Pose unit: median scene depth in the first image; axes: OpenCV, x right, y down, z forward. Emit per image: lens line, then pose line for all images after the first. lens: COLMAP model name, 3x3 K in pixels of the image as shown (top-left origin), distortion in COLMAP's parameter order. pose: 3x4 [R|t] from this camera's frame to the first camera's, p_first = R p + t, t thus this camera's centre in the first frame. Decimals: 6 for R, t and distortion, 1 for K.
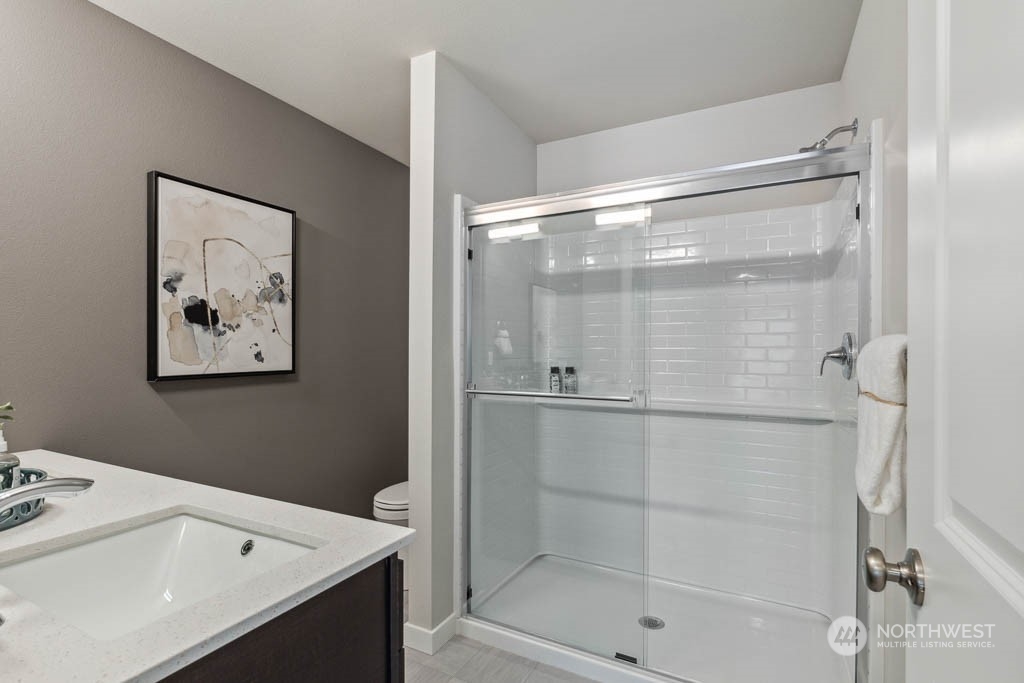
lens RADIAL K [[477.8, 0, 514.0], [0, 477.8, 348.0], [0, 0, 1]] dist [-0.002727, -0.001062]
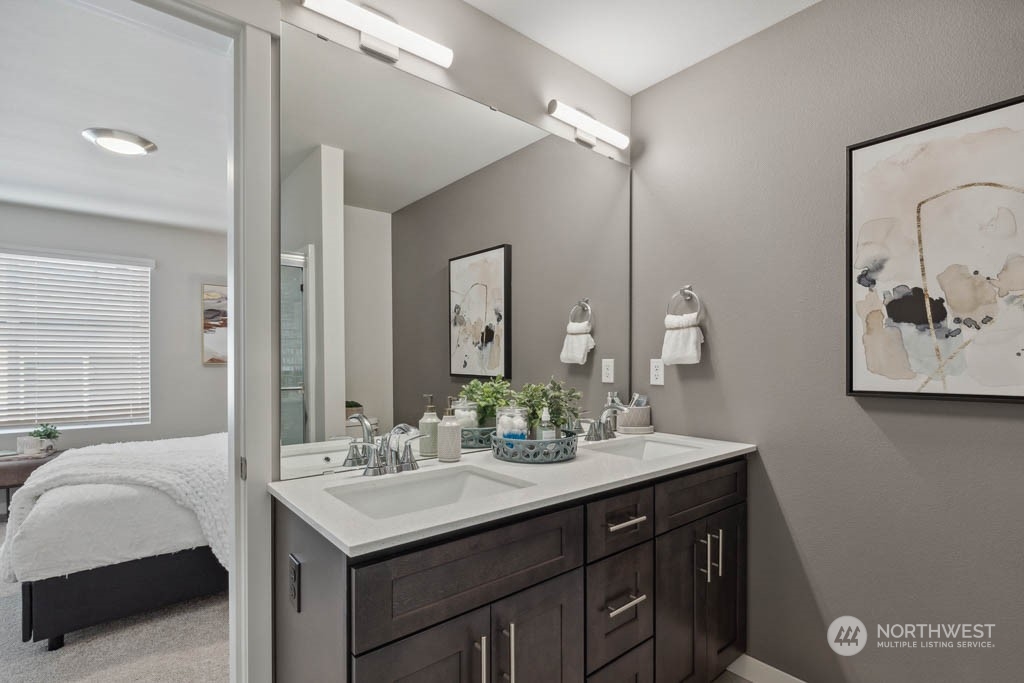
lens RADIAL K [[477.8, 0, 500.3], [0, 477.8, 353.9], [0, 0, 1]] dist [-0.002727, -0.001062]
pose [[-0.392179, -0.009399, -0.919841, 0.243010], [0.004956, 0.999912, -0.012330, 0.002795], [0.919876, -0.009395, -0.392098, 0.701979]]
